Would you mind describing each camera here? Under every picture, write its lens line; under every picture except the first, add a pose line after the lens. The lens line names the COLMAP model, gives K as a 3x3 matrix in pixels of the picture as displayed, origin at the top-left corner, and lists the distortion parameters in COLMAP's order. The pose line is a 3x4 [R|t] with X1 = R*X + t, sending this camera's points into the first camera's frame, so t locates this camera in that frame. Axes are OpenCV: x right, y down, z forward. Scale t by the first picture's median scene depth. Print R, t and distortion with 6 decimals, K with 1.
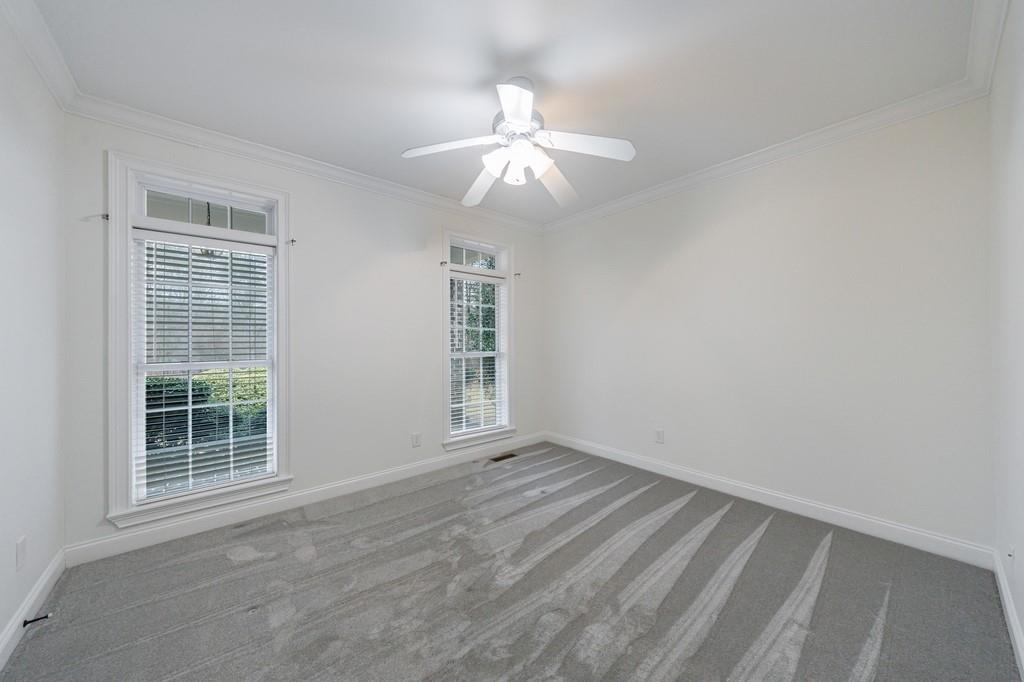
lens RADIAL K [[318.6, 0, 512.0], [0, 318.6, 341.0], [0, 0, 1]] dist [-0.023299, -0.000008]
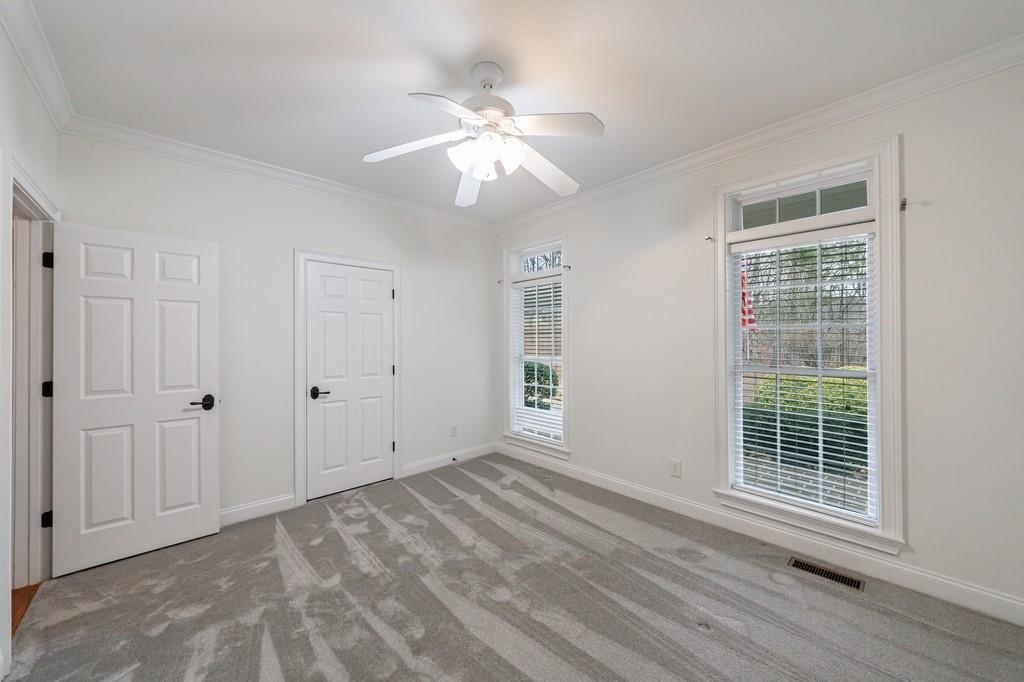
lens RADIAL K [[381.7, 0, 512.0], [0, 381.7, 341.0], [0, 0, 1]] dist [-0.000443, -0.000025]
pose [[0.086290, 0.002279, -0.996267, 0.534128], [-0.013858, 0.999903, 0.001087, -0.004059], [0.996174, 0.013712, 0.086313, 0.423884]]
